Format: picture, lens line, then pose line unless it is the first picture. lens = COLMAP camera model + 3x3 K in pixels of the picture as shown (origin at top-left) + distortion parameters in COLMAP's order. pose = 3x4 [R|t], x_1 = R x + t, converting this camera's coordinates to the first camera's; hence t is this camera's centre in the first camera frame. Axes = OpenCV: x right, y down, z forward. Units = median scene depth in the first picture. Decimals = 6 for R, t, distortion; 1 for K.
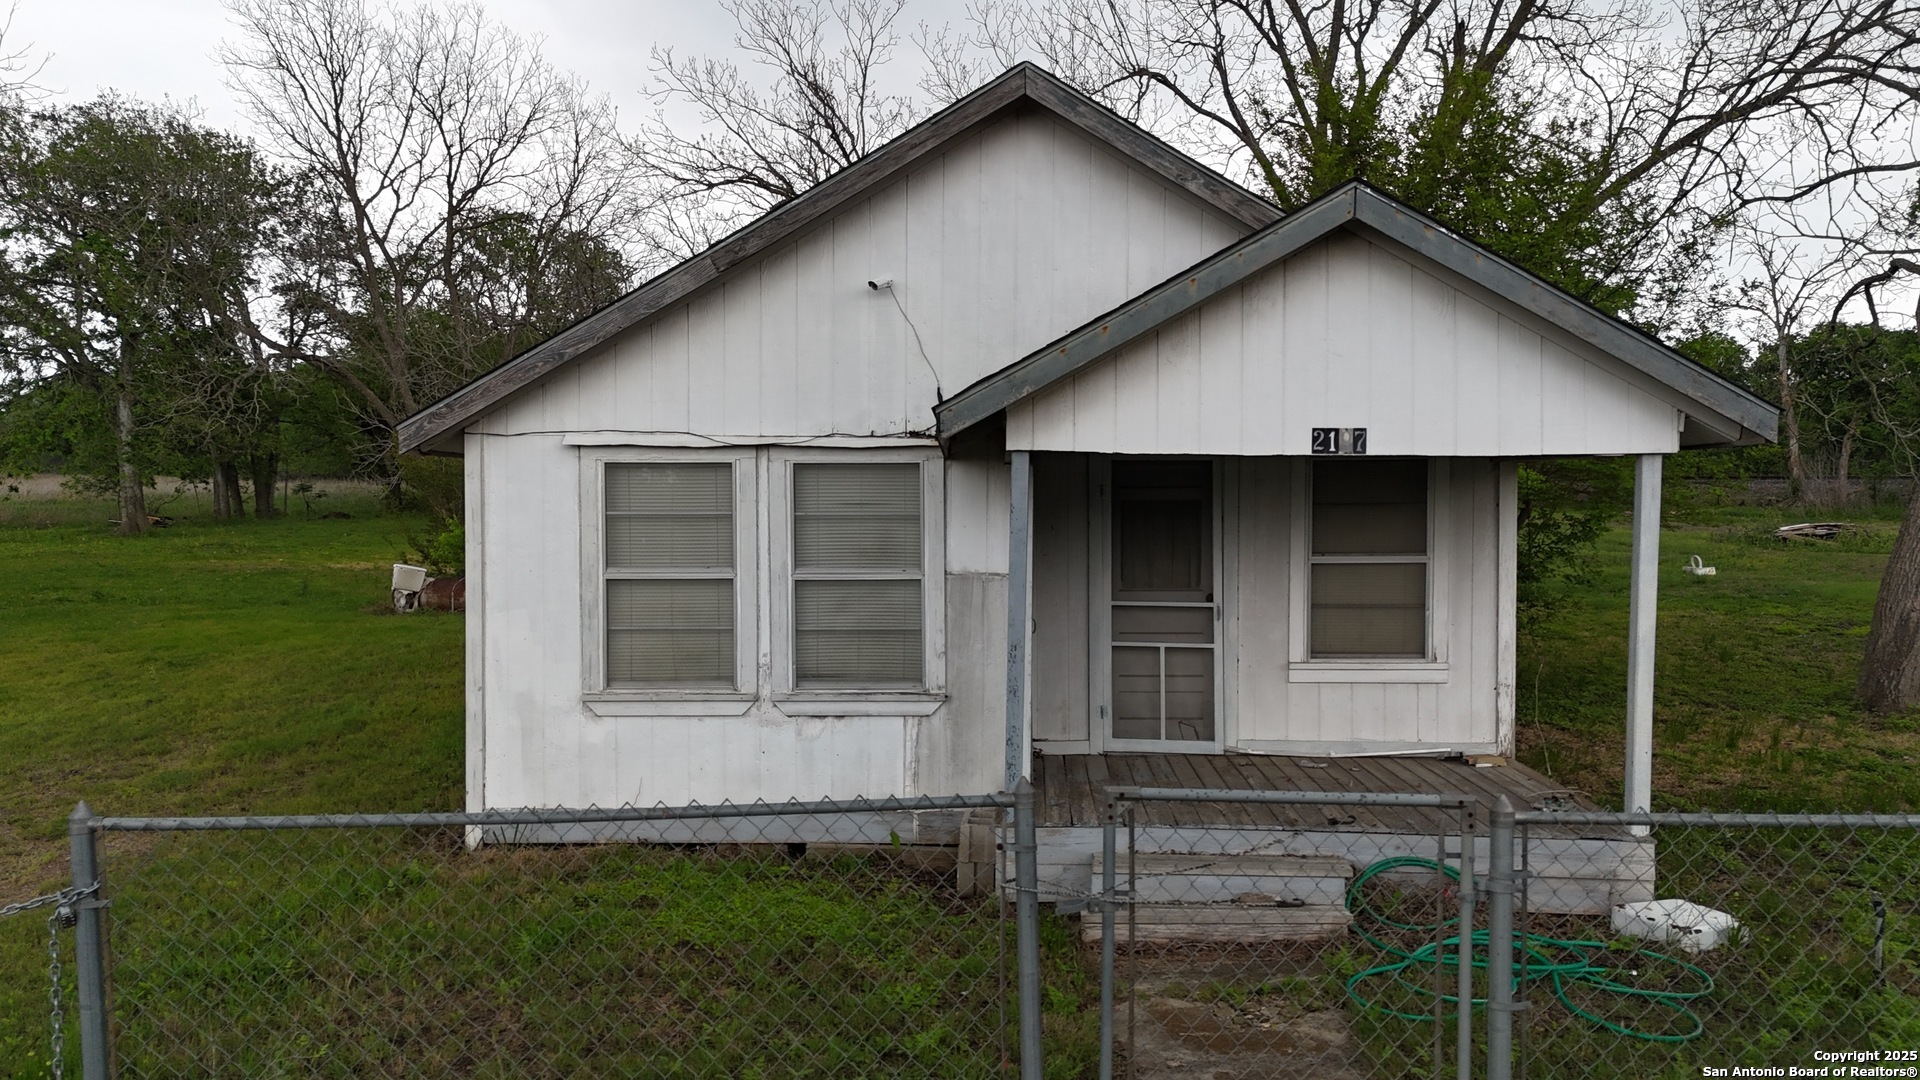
lens RADIAL K [[1400.3, 0, 960.0], [0, 1400.3, 540.0], [0, 0, 1]] dist [0.023503, -0.002248]
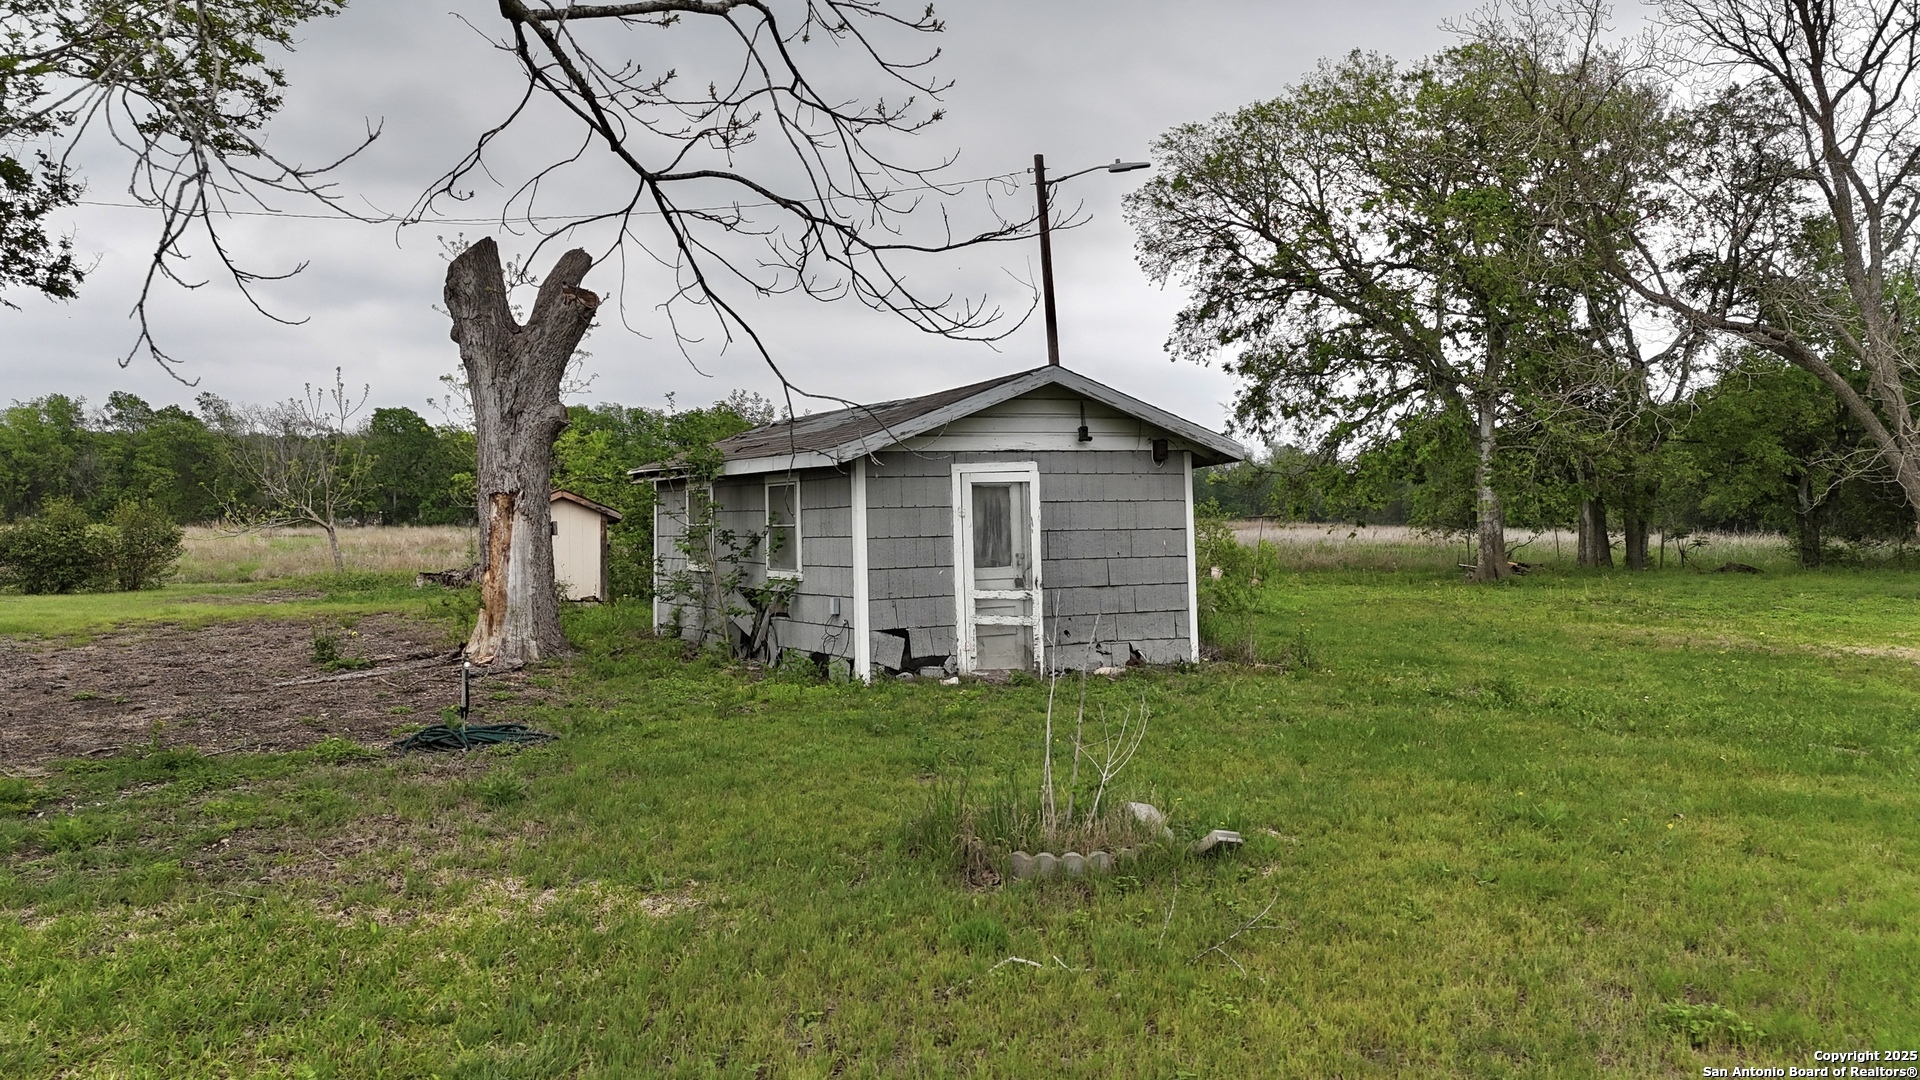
lens RADIAL K [[1400.3, 0, 960.0], [0, 1400.3, 540.0], [0, 0, 1]] dist [0.023503, -0.002248]
pose [[0.646546, 0.014937, -0.762729, -0.164185], [-0.048546, 0.998588, -0.021594, 0.003370], [0.761329, 0.050989, 0.646358, 0.245326]]
